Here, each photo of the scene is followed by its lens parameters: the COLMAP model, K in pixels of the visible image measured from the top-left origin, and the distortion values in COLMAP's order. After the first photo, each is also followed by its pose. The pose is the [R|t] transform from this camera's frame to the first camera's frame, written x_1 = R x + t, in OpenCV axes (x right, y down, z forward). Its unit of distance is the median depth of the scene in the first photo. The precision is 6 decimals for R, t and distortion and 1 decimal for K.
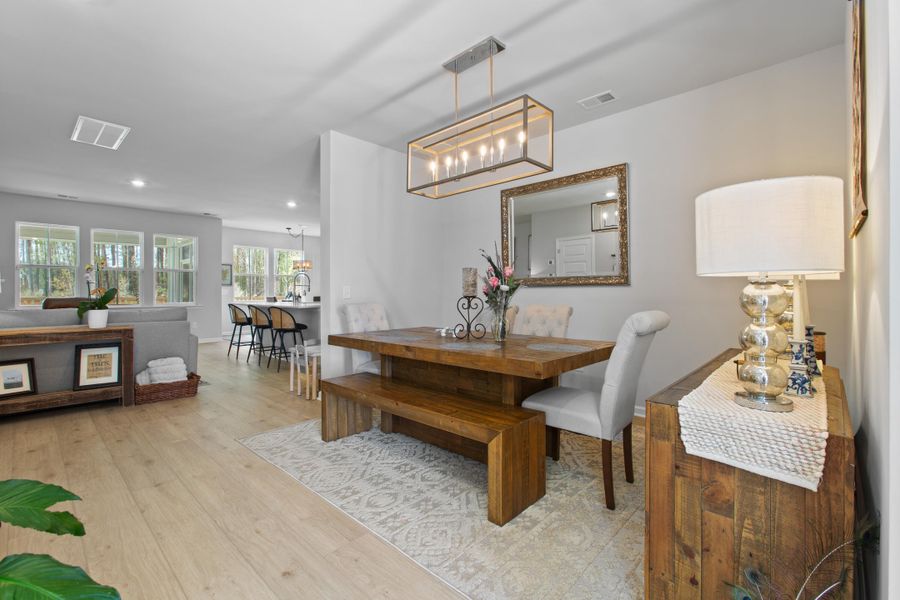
lens RADIAL K [[400.7, 0, 451.3], [0, 400.7, 291.5], [0, 0, 1]] dist [-0.002356, 0.000458]
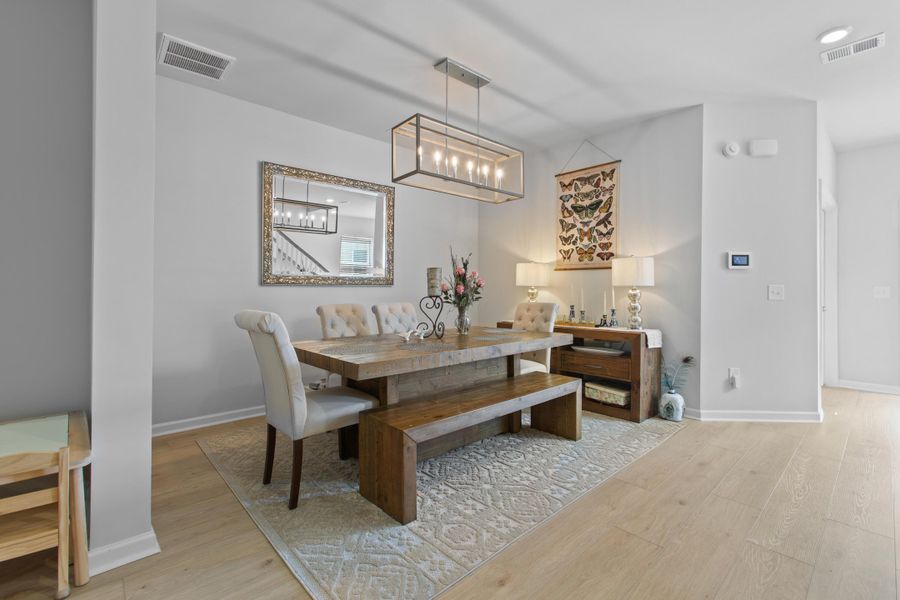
lens RADIAL K [[400.7, 0, 451.3], [0, 400.7, 291.5], [0, 0, 1]] dist [-0.002356, 0.000458]
pose [[0.072929, -0.000966, 0.997337, -0.952822], [-0.001861, 0.999998, 0.001105, -0.000079], [-0.997335, -0.001936, 0.072927, 0.885069]]
